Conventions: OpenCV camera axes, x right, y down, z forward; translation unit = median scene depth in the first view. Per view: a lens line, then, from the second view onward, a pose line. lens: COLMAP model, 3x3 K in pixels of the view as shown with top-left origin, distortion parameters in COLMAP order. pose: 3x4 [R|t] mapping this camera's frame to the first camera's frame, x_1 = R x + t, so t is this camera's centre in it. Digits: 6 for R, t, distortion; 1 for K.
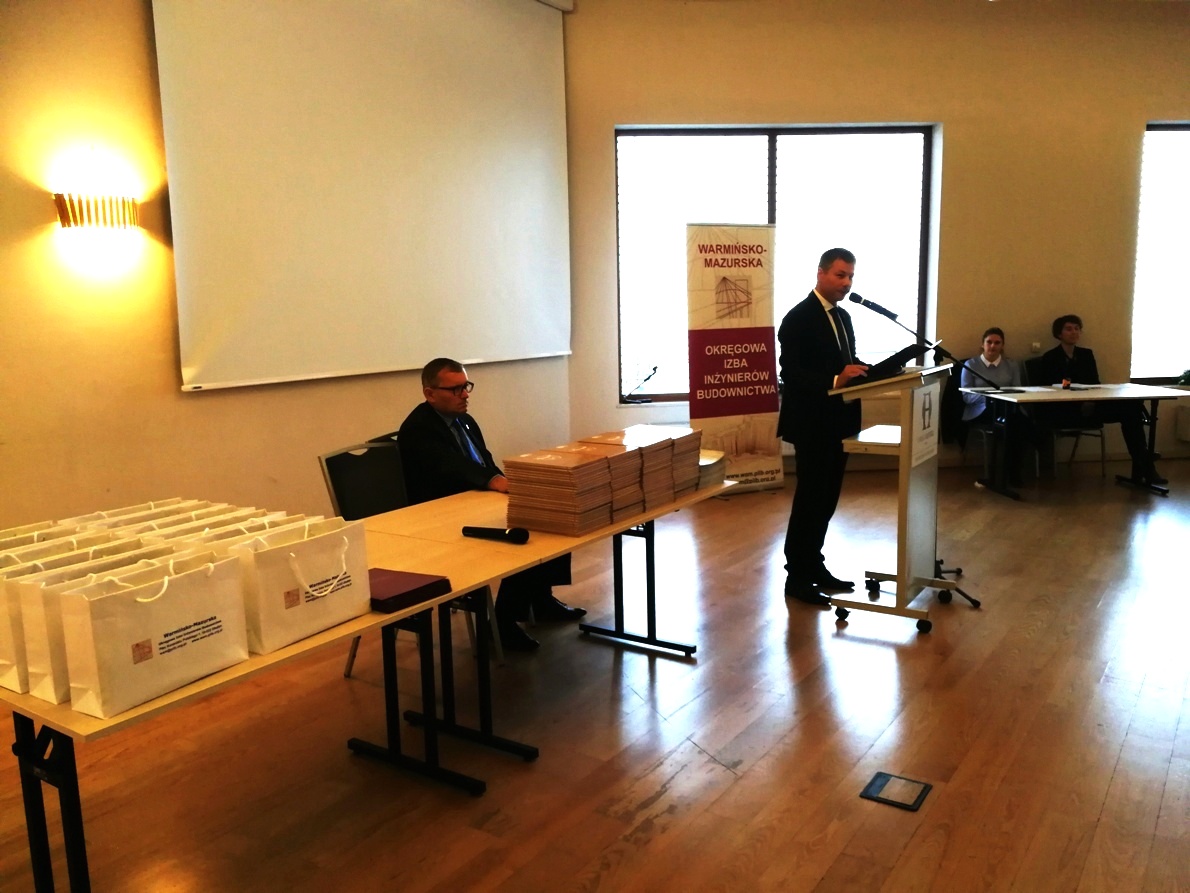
lens RADIAL K [[952.4, 0, 610.7], [0, 952.4, 453.5], [0, 0, 1]] dist [0.009200, -0.007404]
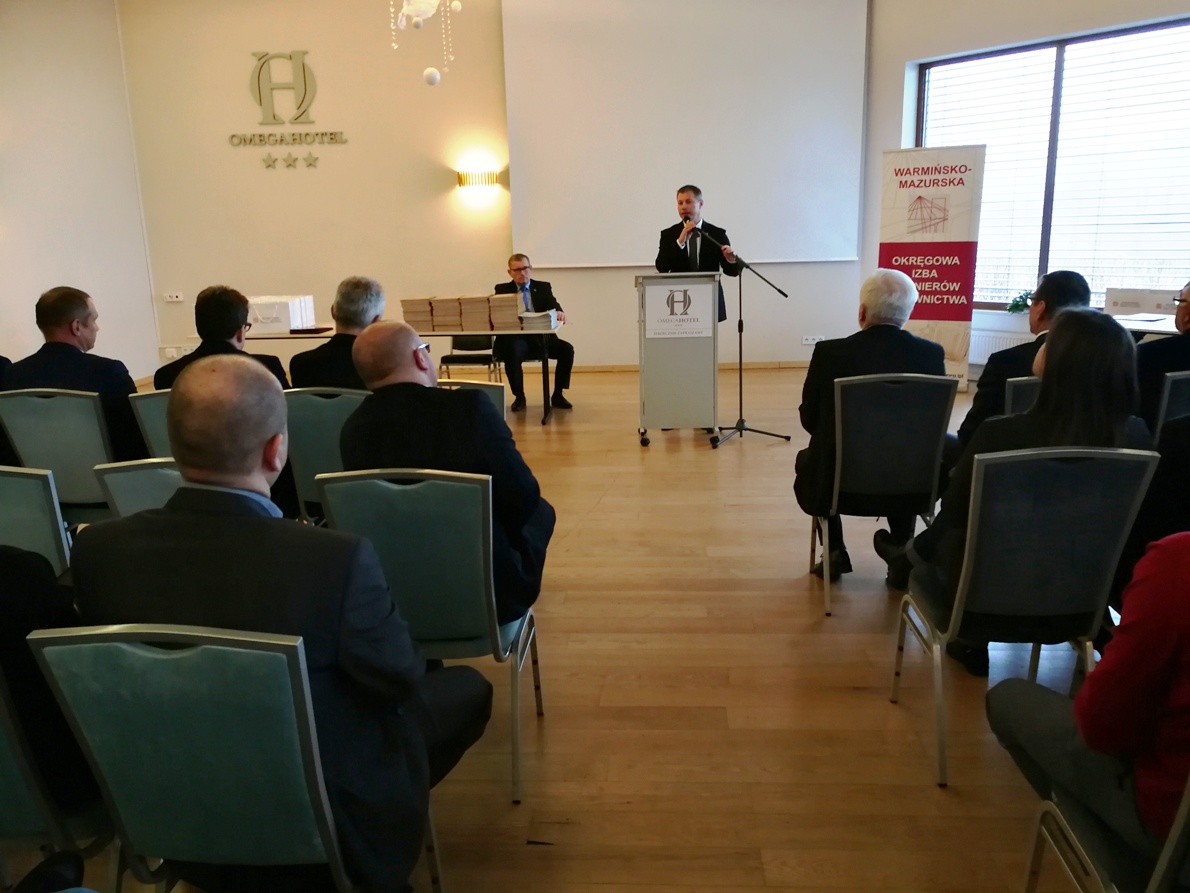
lens RADIAL K [[952.4, 0, 610.7], [0, 952.4, 453.5], [0, 0, 1]] dist [0.009200, -0.007404]
pose [[0.506554, 0.211788, -0.835792, 0.940189], [-0.122996, 0.977198, 0.173075, -0.036001], [0.853390, 0.015127, 0.521053, 0.093673]]
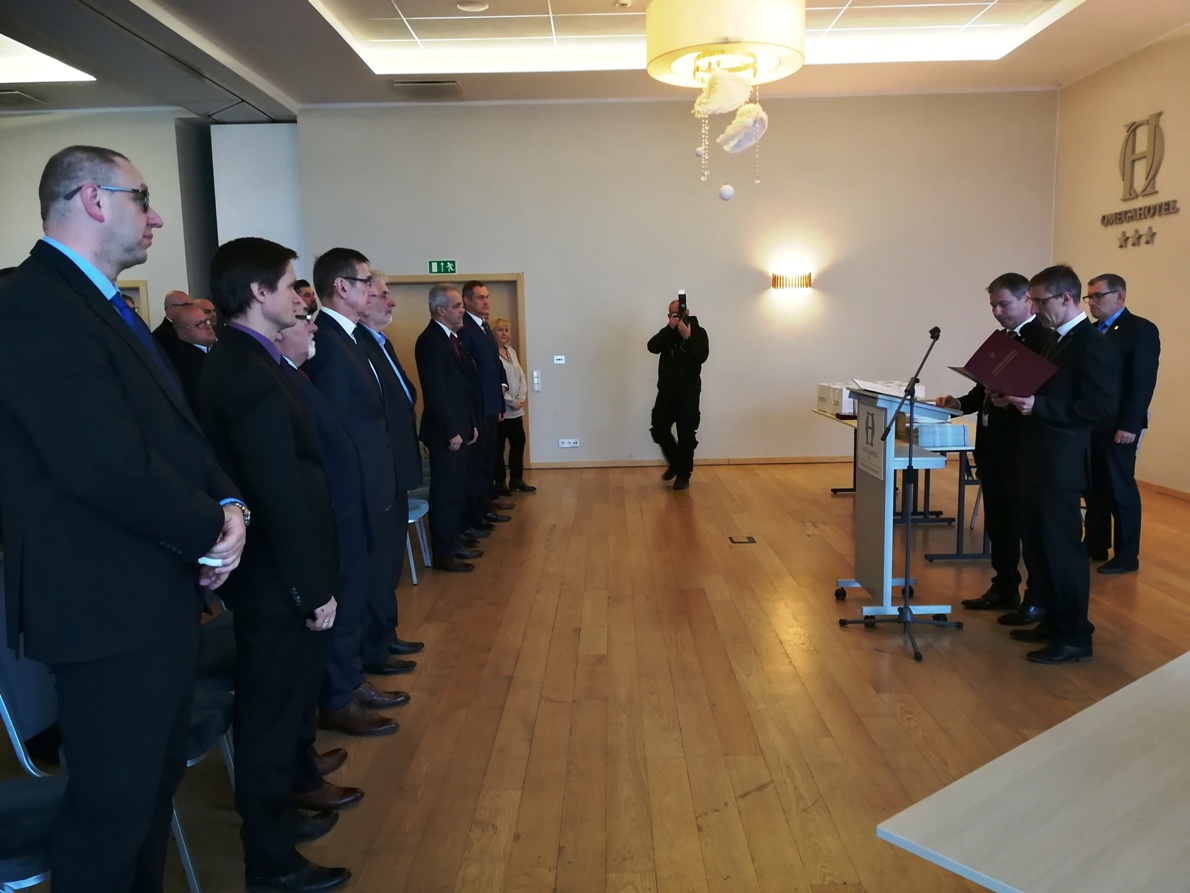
lens RADIAL K [[970.5, 0, 590.4], [0, 970.5, 453.2], [0, 0, 1]] dist [0.012079, 0.004742]
pose [[-0.840891, 0.110512, -0.529801, 0.742458], [-0.045764, 0.960905, 0.273071, -0.191604], [0.539266, 0.253869, -0.802959, 1.059526]]
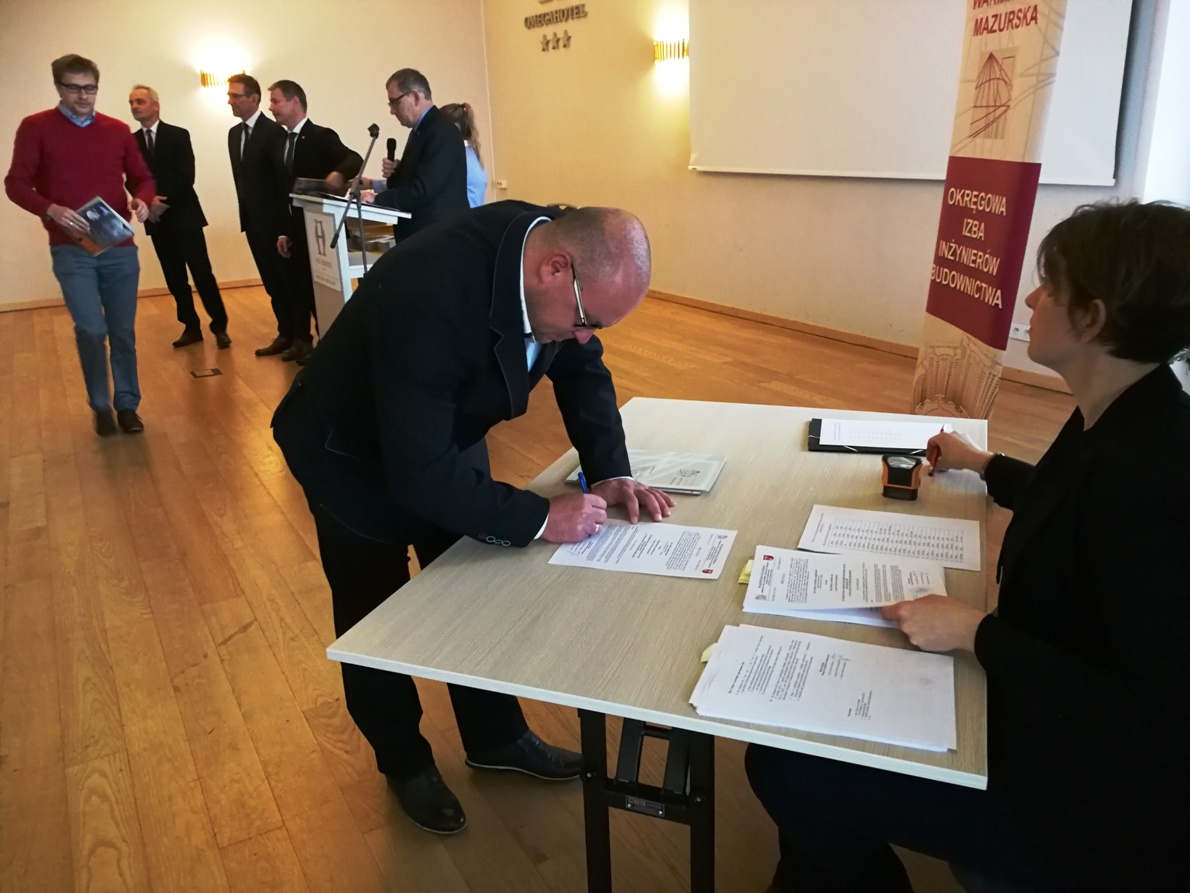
lens RADIAL K [[970.5, 0, 590.4], [0, 970.5, 453.2], [0, 0, 1]] dist [0.012079, 0.004742]
pose [[-0.454325, 0.321038, -0.830977, 0.713033], [-0.098341, 0.909031, 0.404960, -0.179065], [0.885391, 0.265703, -0.381424, 1.054881]]
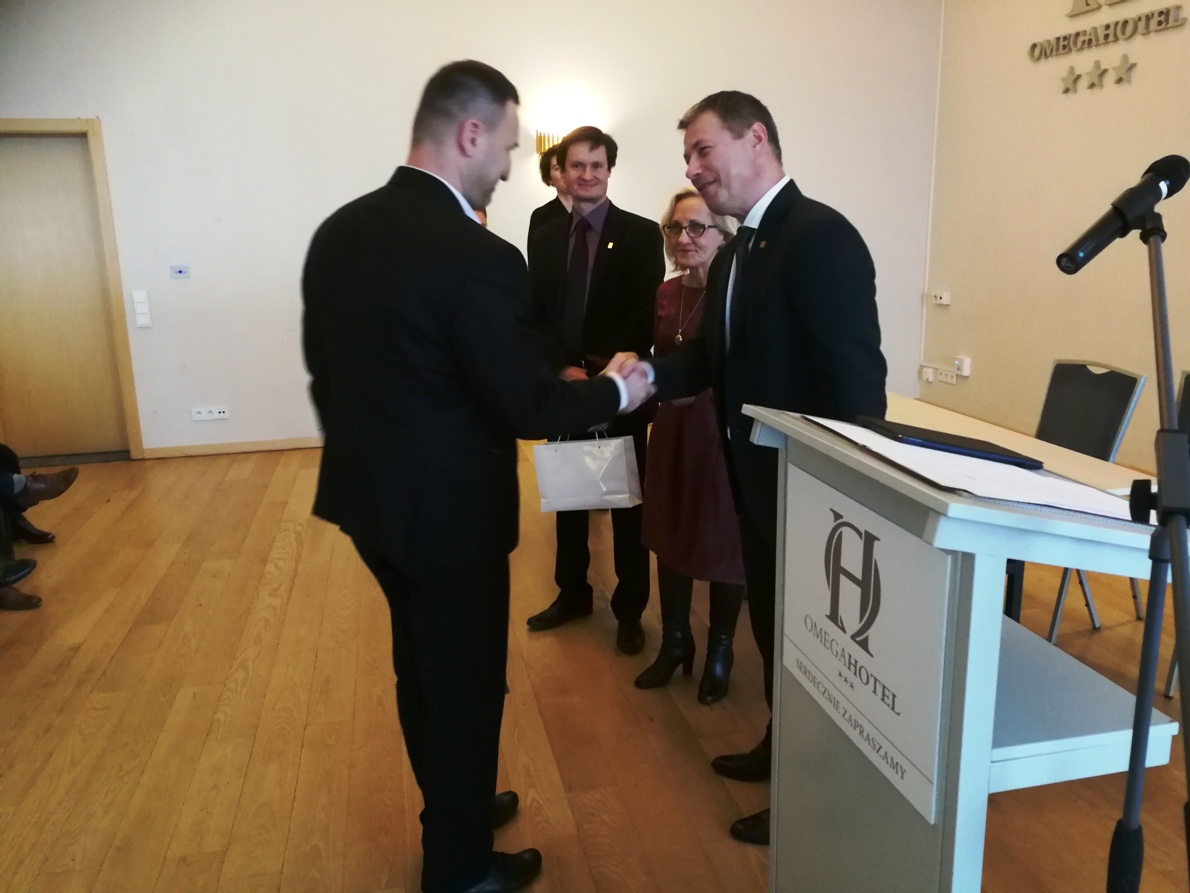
lens RADIAL K [[952.4, 0, 610.7], [0, 952.4, 453.5], [0, 0, 1]] dist [0.009200, -0.007404]
pose [[-0.690606, 0.207429, -0.692847, 0.359273], [-0.083934, 0.928528, 0.361651, -0.113234], [0.718344, 0.307912, -0.623837, 0.679357]]
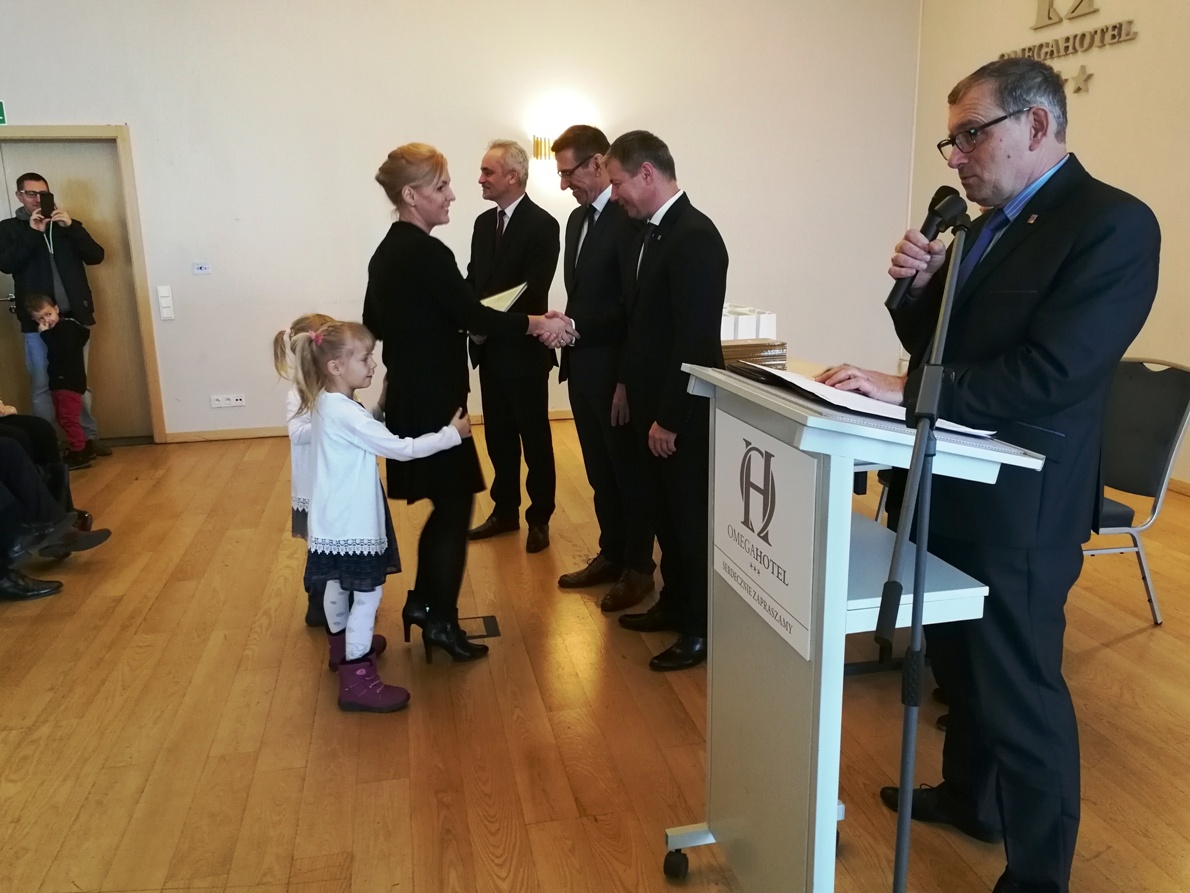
lens RADIAL K [[948.6, 0, 574.4], [0, 948.6, 440.2], [0, 0, 1]] dist [0.085063, -0.096188]
pose [[-0.714386, 0.189898, -0.673492, 0.399152], [-0.077921, 0.934898, 0.346256, -0.120370], [0.695400, 0.299840, -0.653081, 0.727734]]
